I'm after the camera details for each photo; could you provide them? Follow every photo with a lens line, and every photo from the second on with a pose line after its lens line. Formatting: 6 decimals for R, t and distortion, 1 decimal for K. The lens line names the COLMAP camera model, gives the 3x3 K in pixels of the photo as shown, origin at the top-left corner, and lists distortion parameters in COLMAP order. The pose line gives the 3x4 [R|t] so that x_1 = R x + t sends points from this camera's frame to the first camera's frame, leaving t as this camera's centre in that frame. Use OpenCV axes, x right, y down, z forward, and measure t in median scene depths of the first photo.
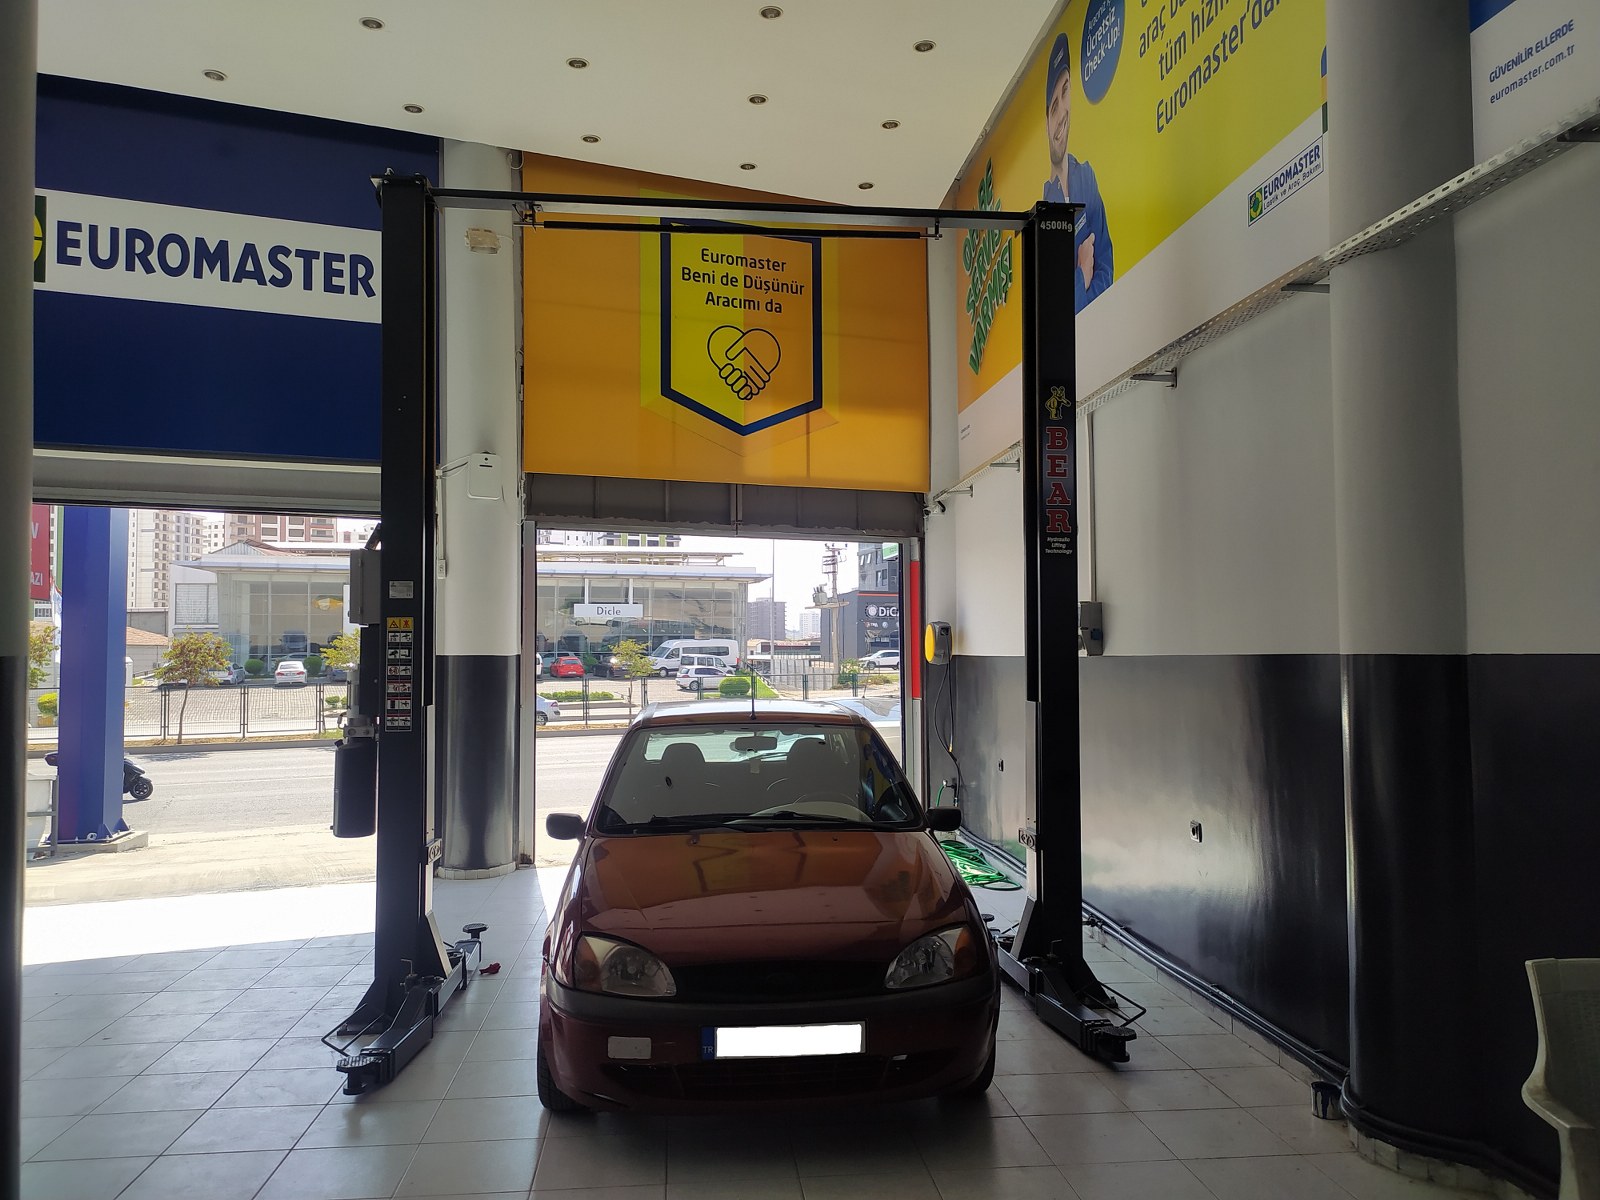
lens RADIAL K [[1216.0, 0, 818.6], [0, 1216.0, 611.3], [0, 0, 1]] dist [0.066206, -0.070841]
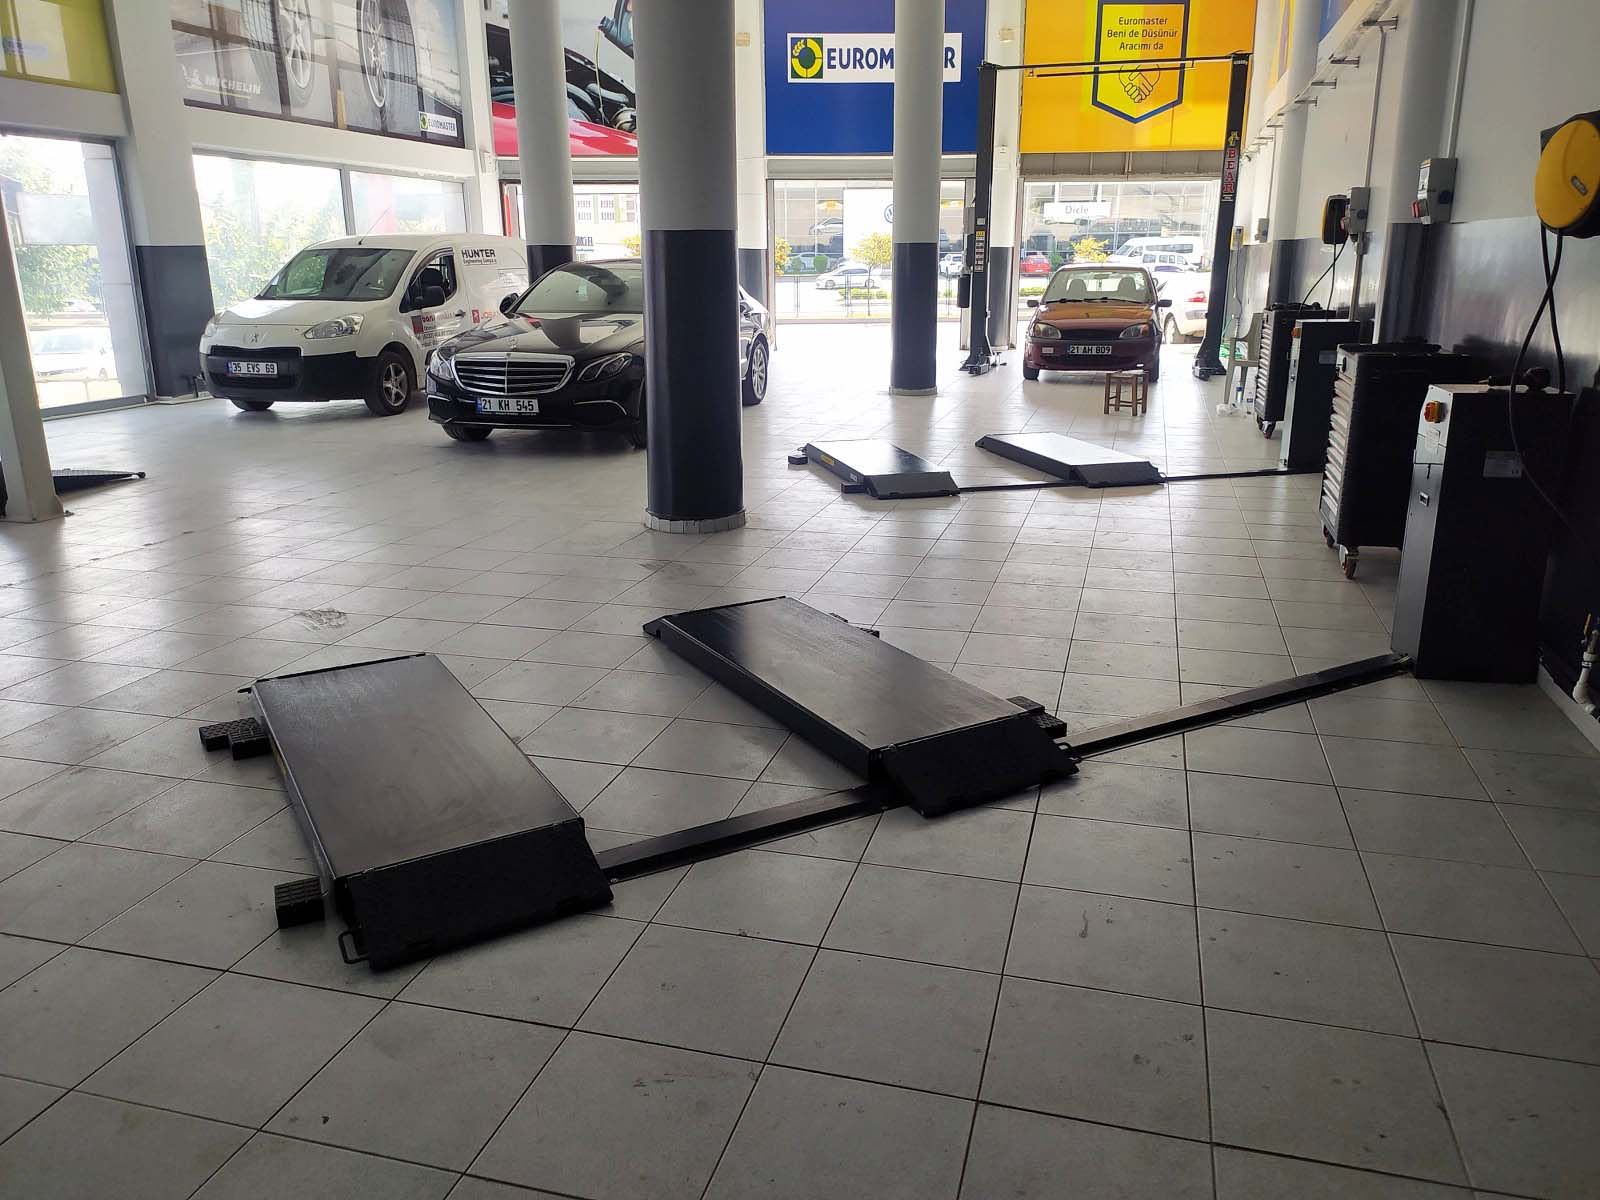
lens RADIAL K [[1216.0, 0, 806.3], [0, 1216.0, 610.4], [0, 0, 1]] dist [0.066206, -0.070841]
pose [[0.928302, 0.103250, -0.357205, 0.255293], [0.013642, 0.950569, 0.310213, -0.028945], [0.371577, -0.292844, 0.881007, -1.244531]]
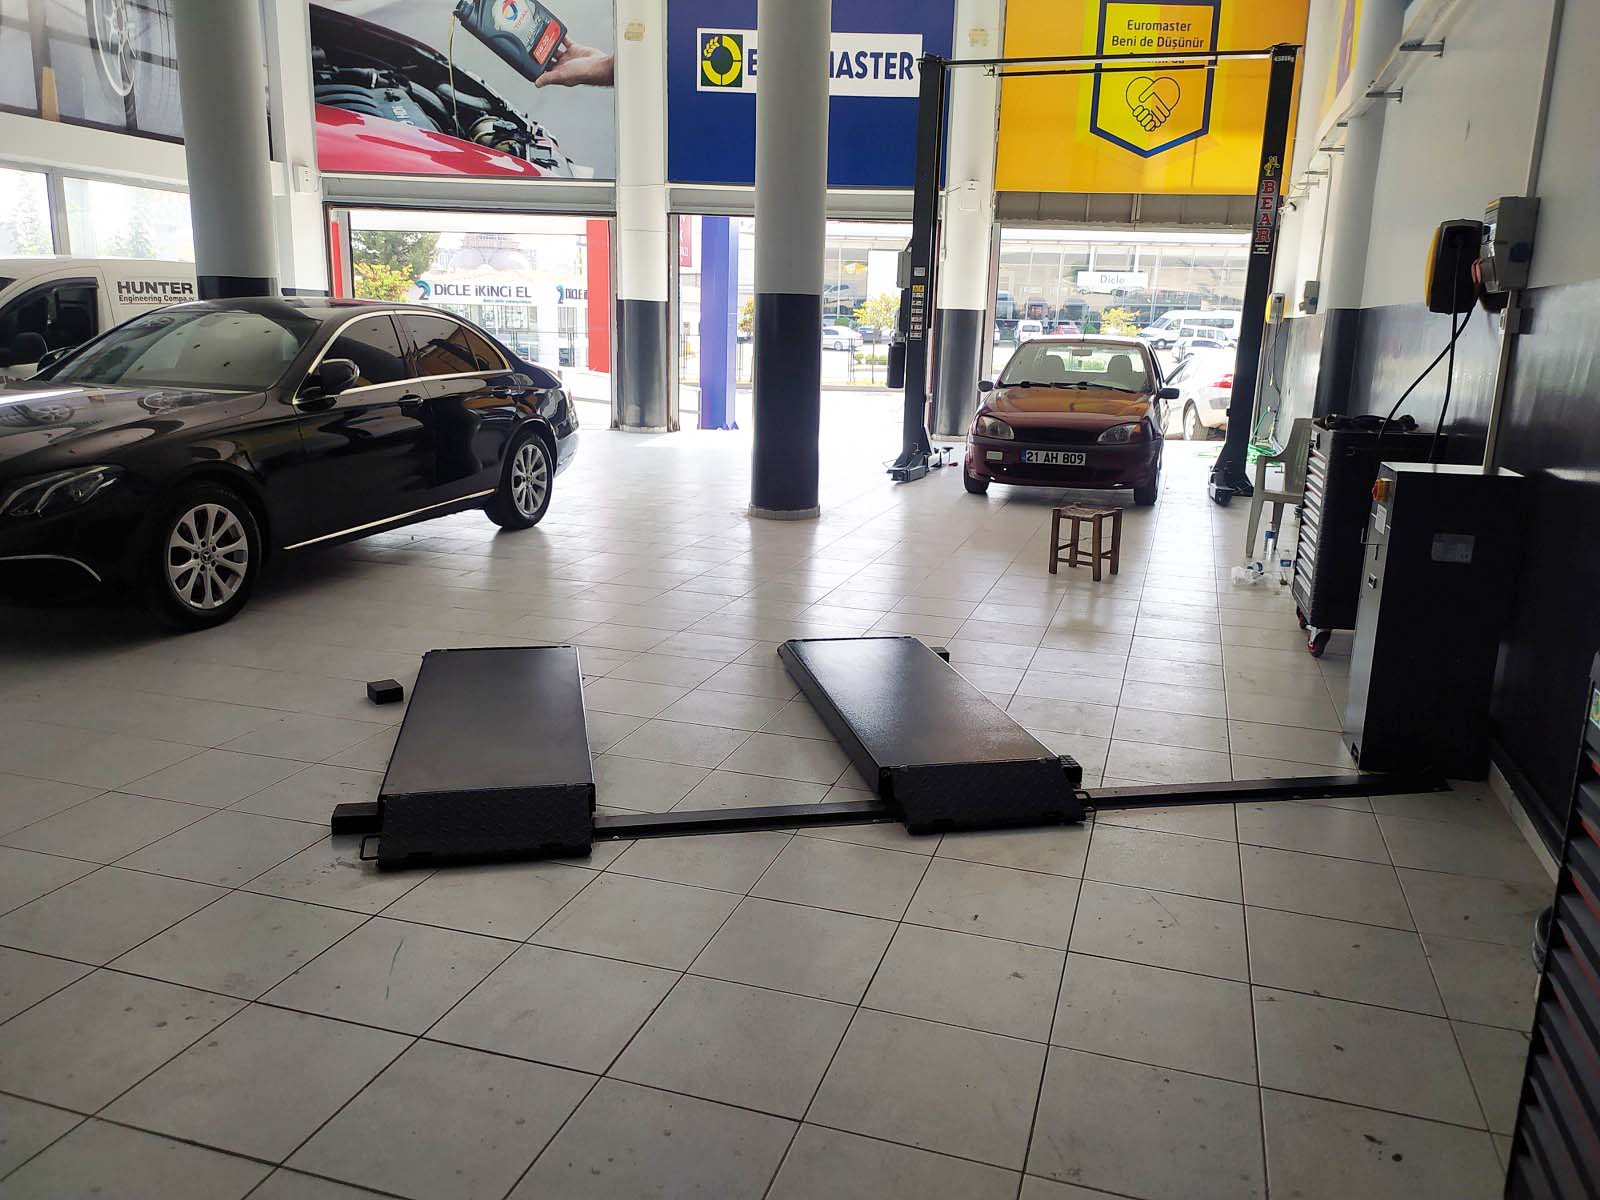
lens RADIAL K [[1216.0, 0, 811.0], [0, 1216.0, 616.2], [0, 0, 1]] dist [0.066206, -0.070841]
pose [[0.915509, 0.123200, -0.382969, 0.230655], [-0.017011, 0.962958, 0.269115, -0.005742], [0.401938, -0.239862, 0.883692, -0.677589]]
